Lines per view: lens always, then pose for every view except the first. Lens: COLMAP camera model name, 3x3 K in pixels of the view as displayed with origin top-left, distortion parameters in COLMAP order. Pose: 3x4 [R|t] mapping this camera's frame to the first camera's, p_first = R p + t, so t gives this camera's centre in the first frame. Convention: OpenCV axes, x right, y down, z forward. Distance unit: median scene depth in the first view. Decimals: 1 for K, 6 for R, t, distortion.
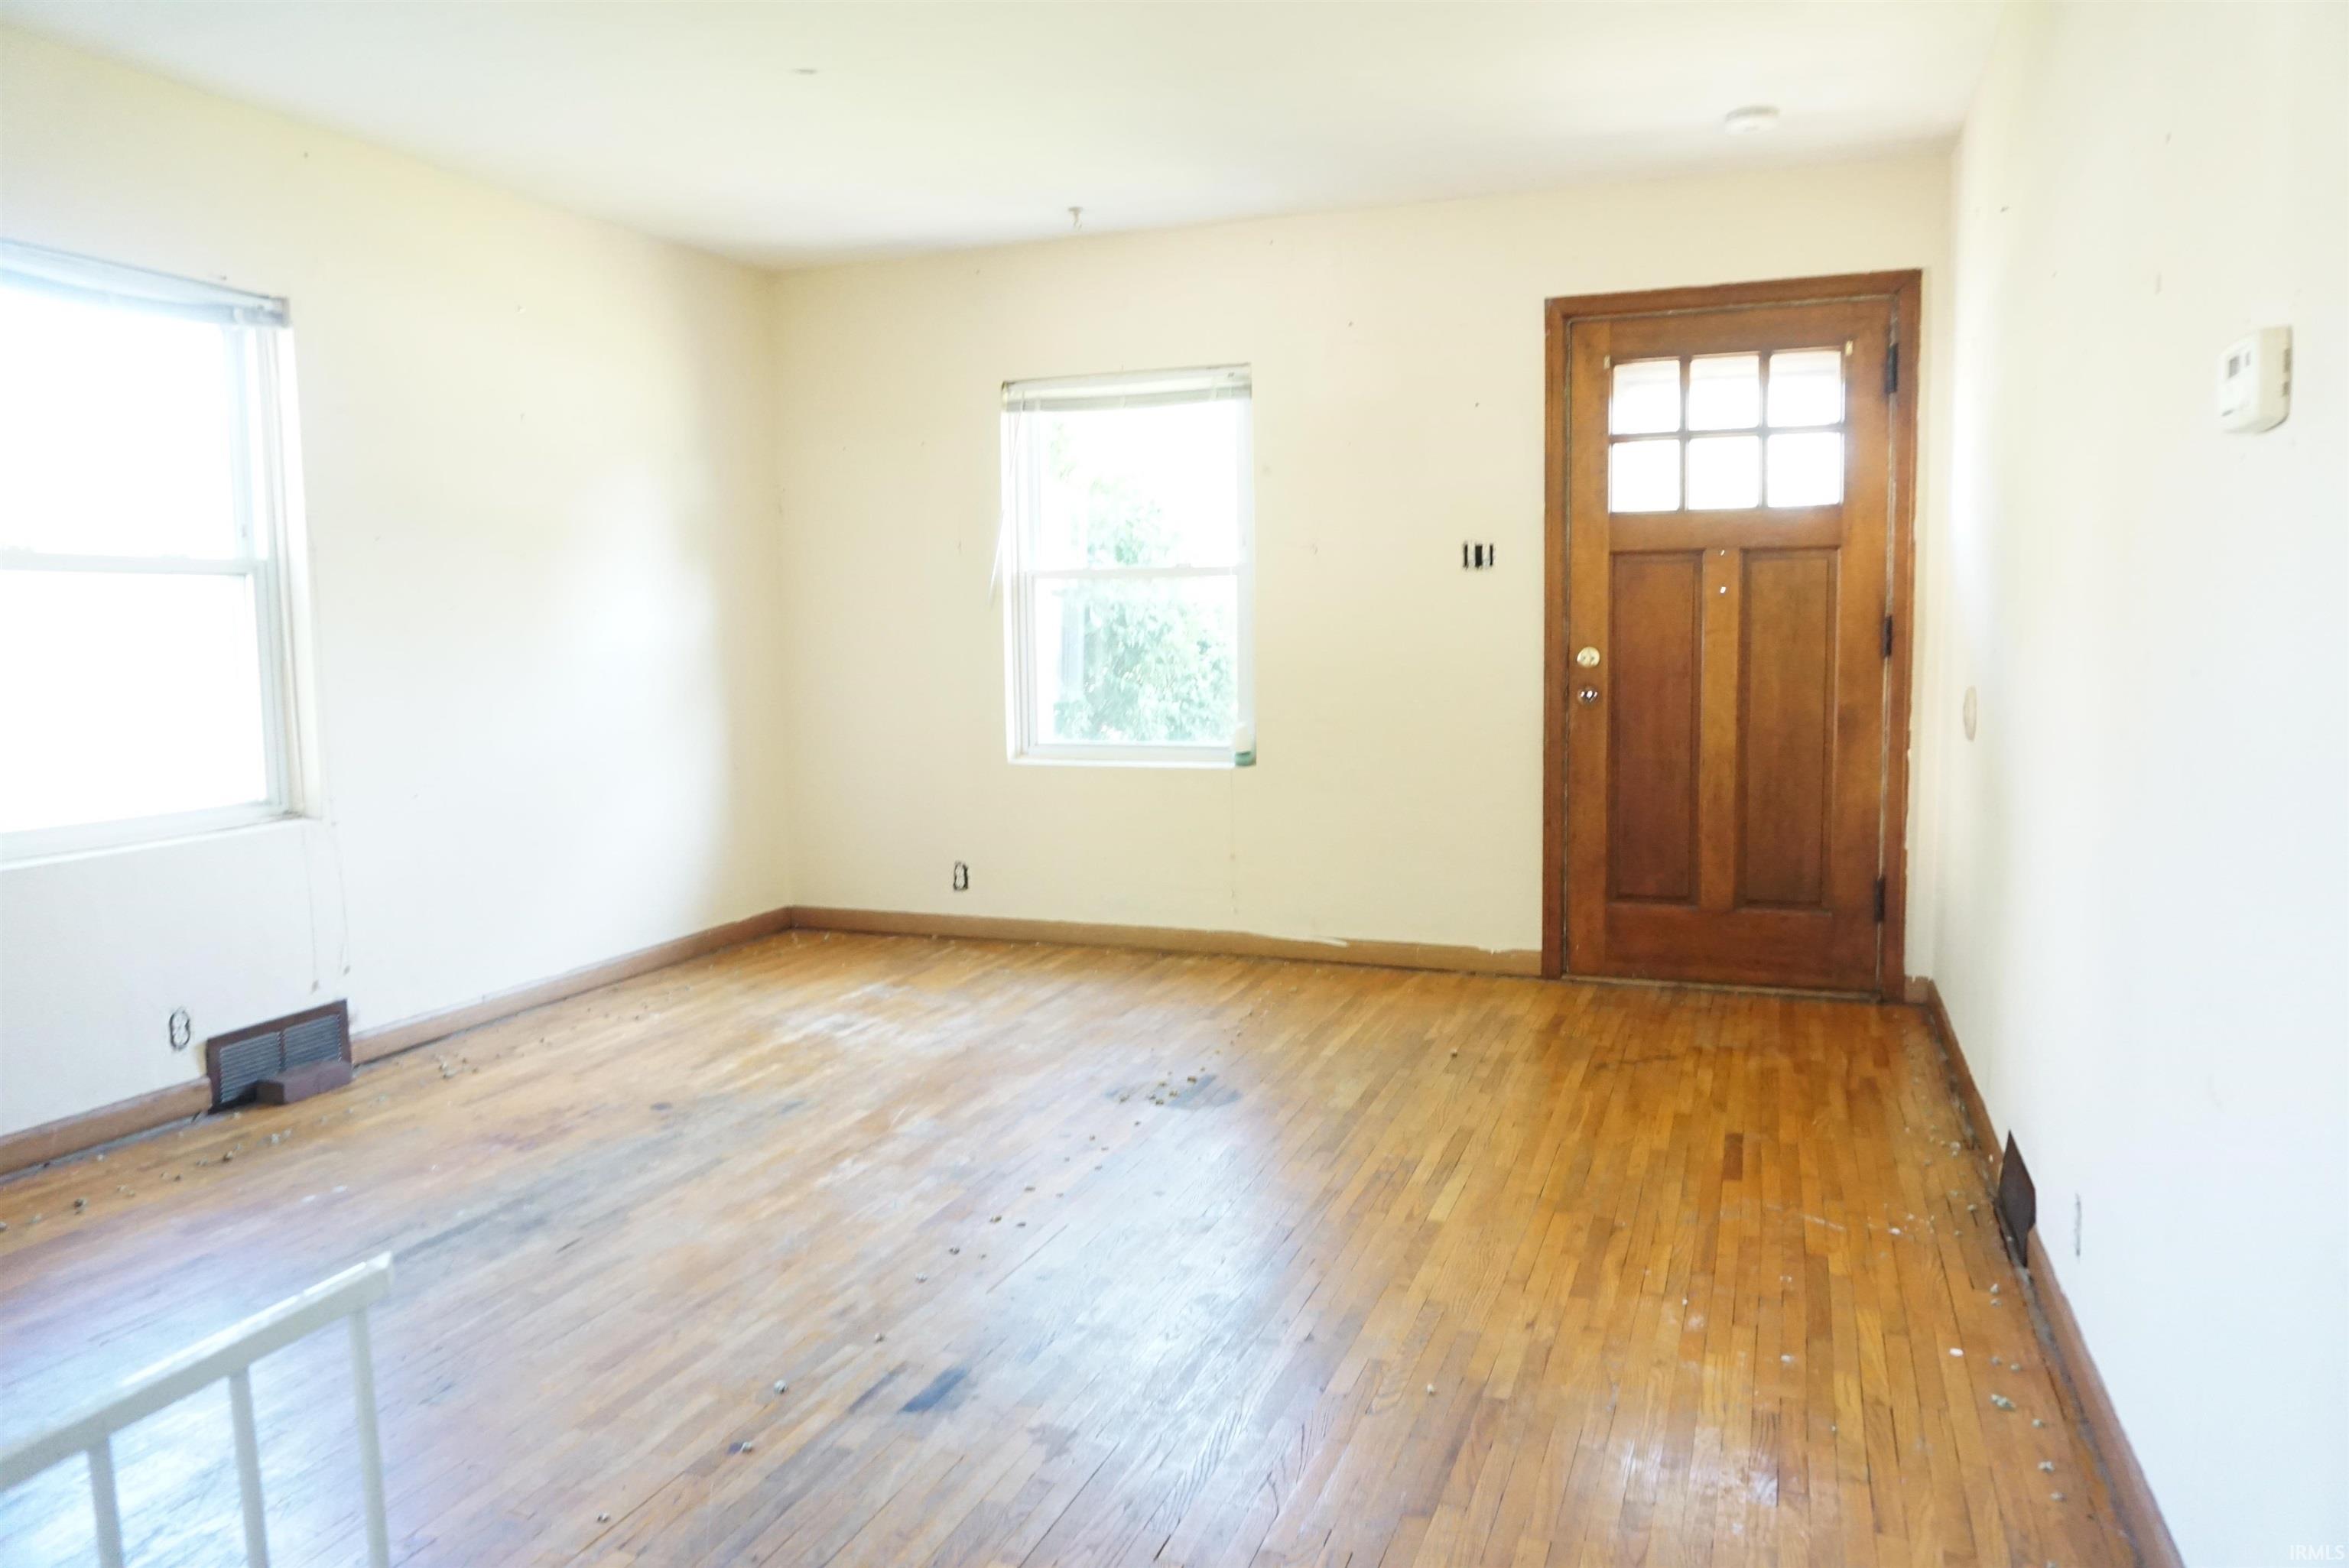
lens RADIAL K [[1562.0, 0, 1174.5], [0, 1562.0, 784.0], [0, 0, 1]] dist [-0.058237, 0.041230]
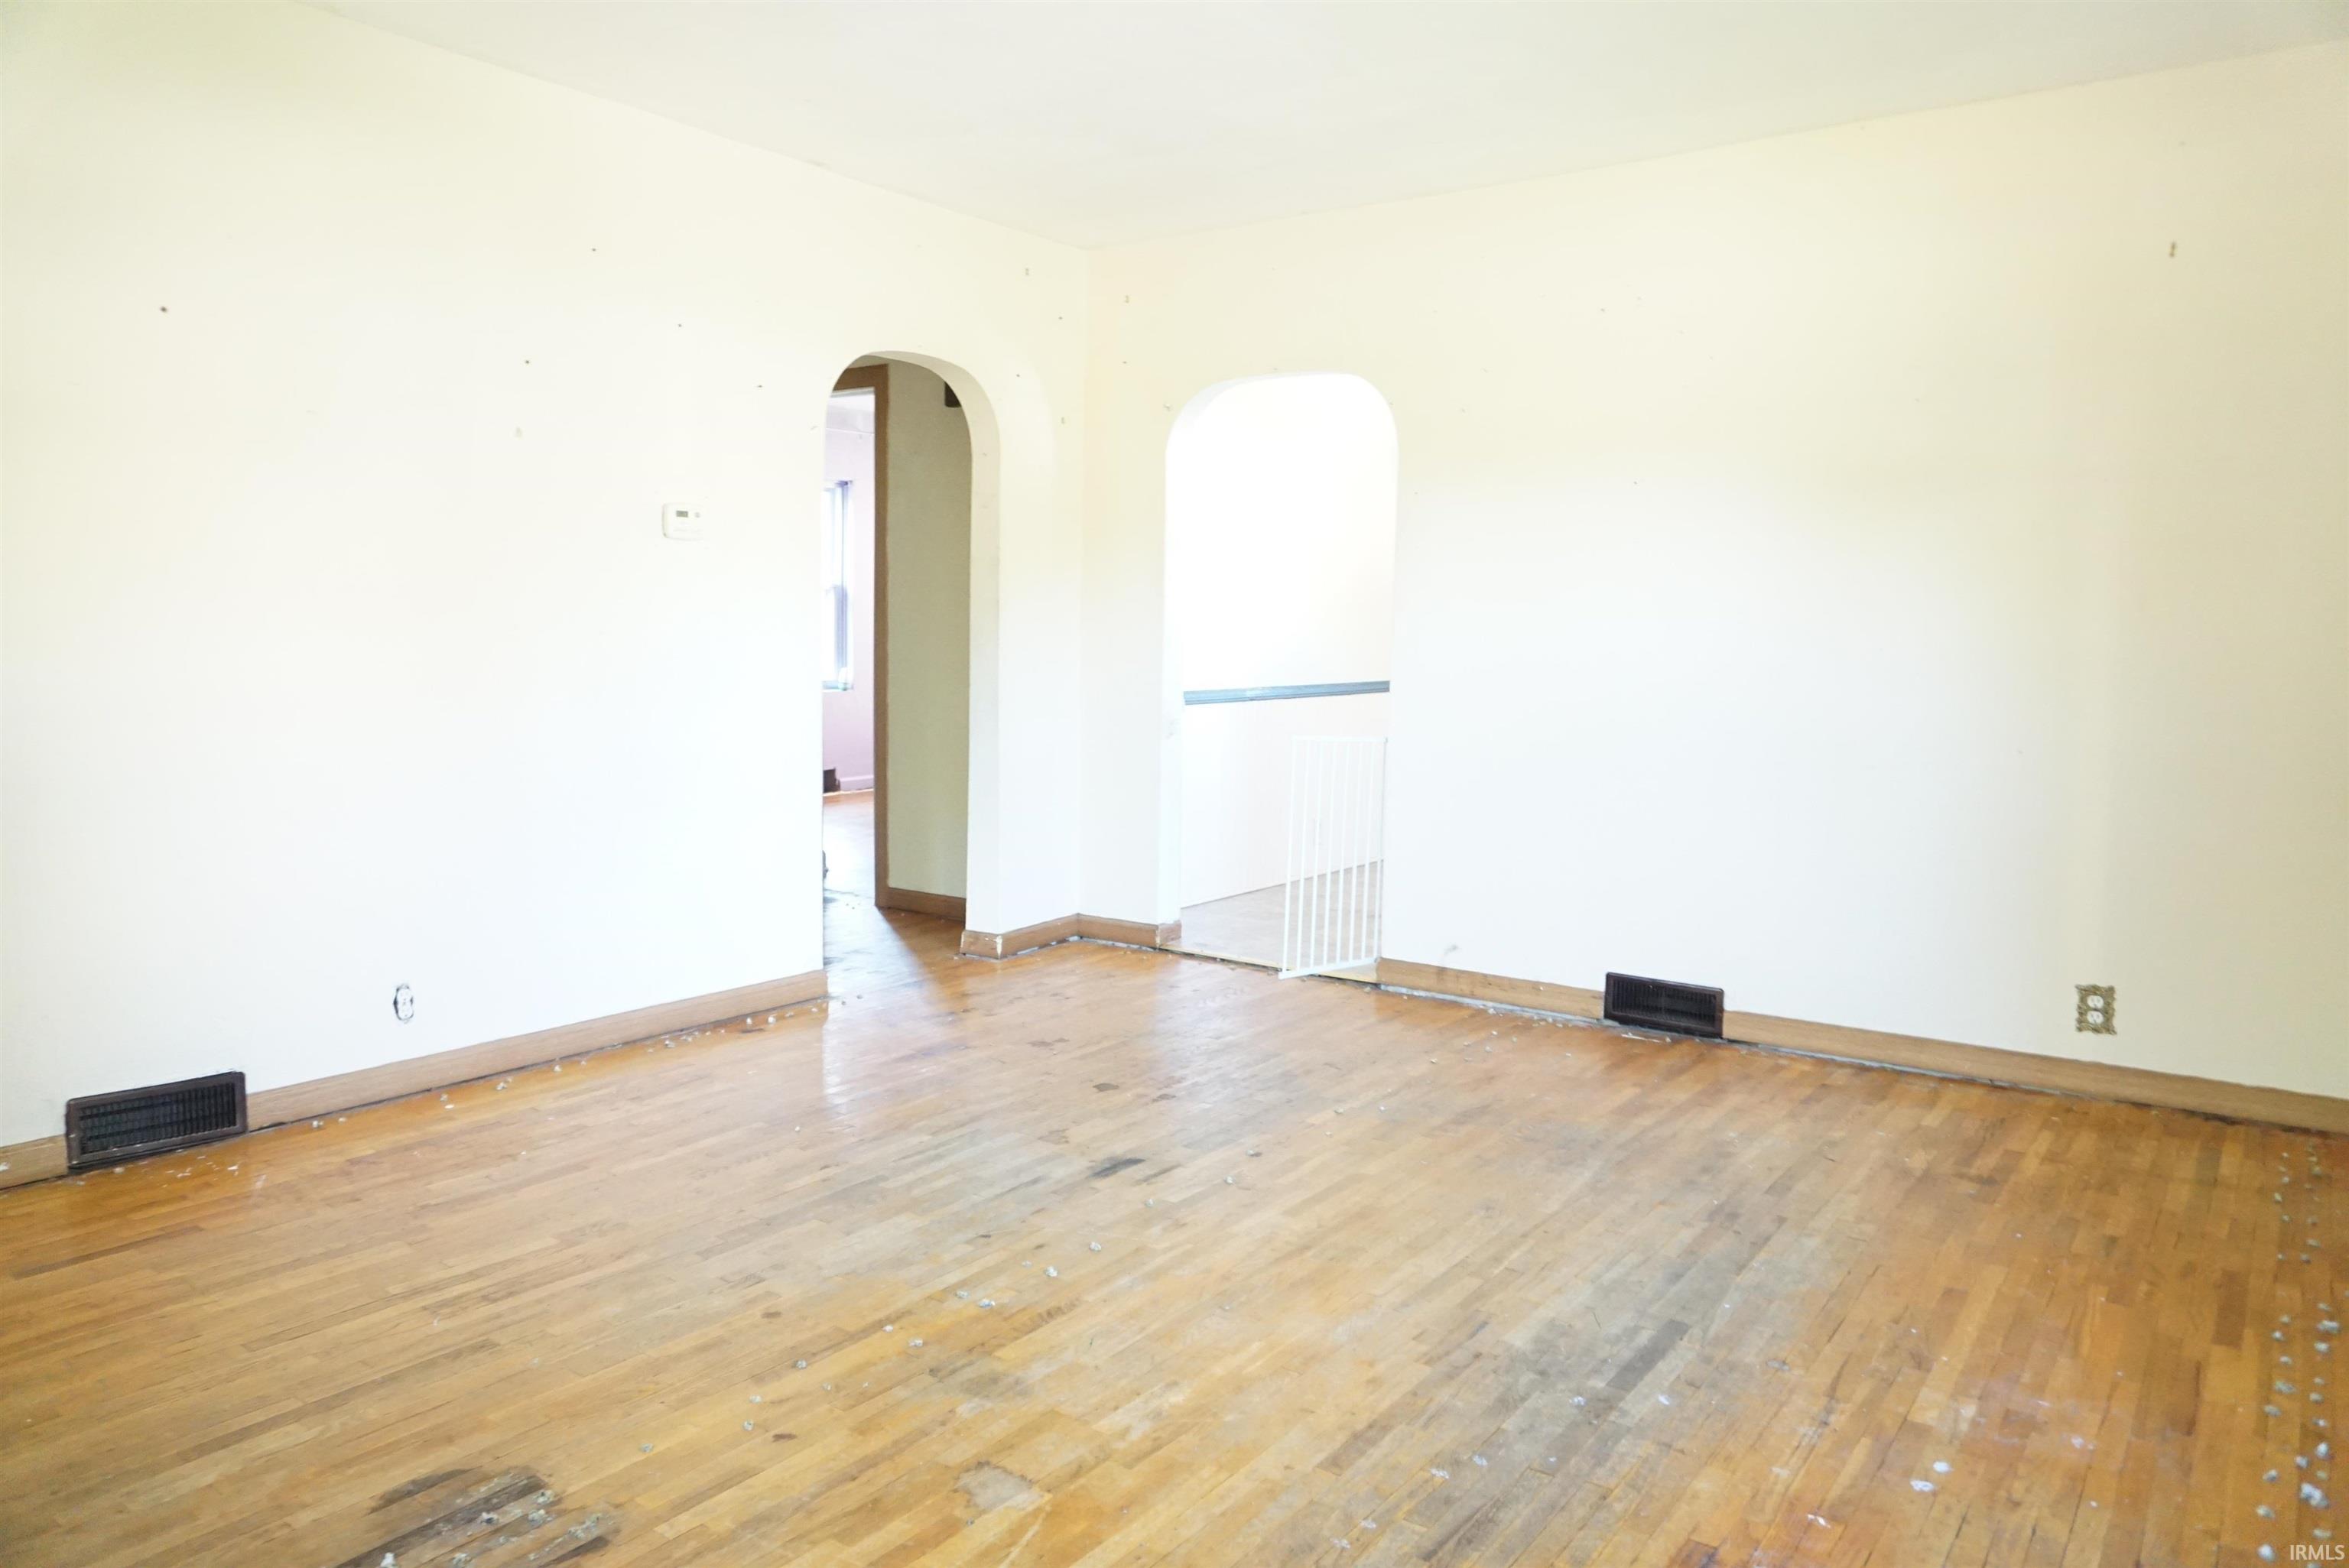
lens RADIAL K [[1562.0, 0, 1174.5], [0, 1562.0, 784.0], [0, 0, 1]] dist [-0.058237, 0.041230]
pose [[-0.964037, -0.024207, 0.264664, -0.414167], [0.029281, 0.980106, 0.196301, -0.154908], [-0.264150, 0.196991, -0.944150, 1.647911]]
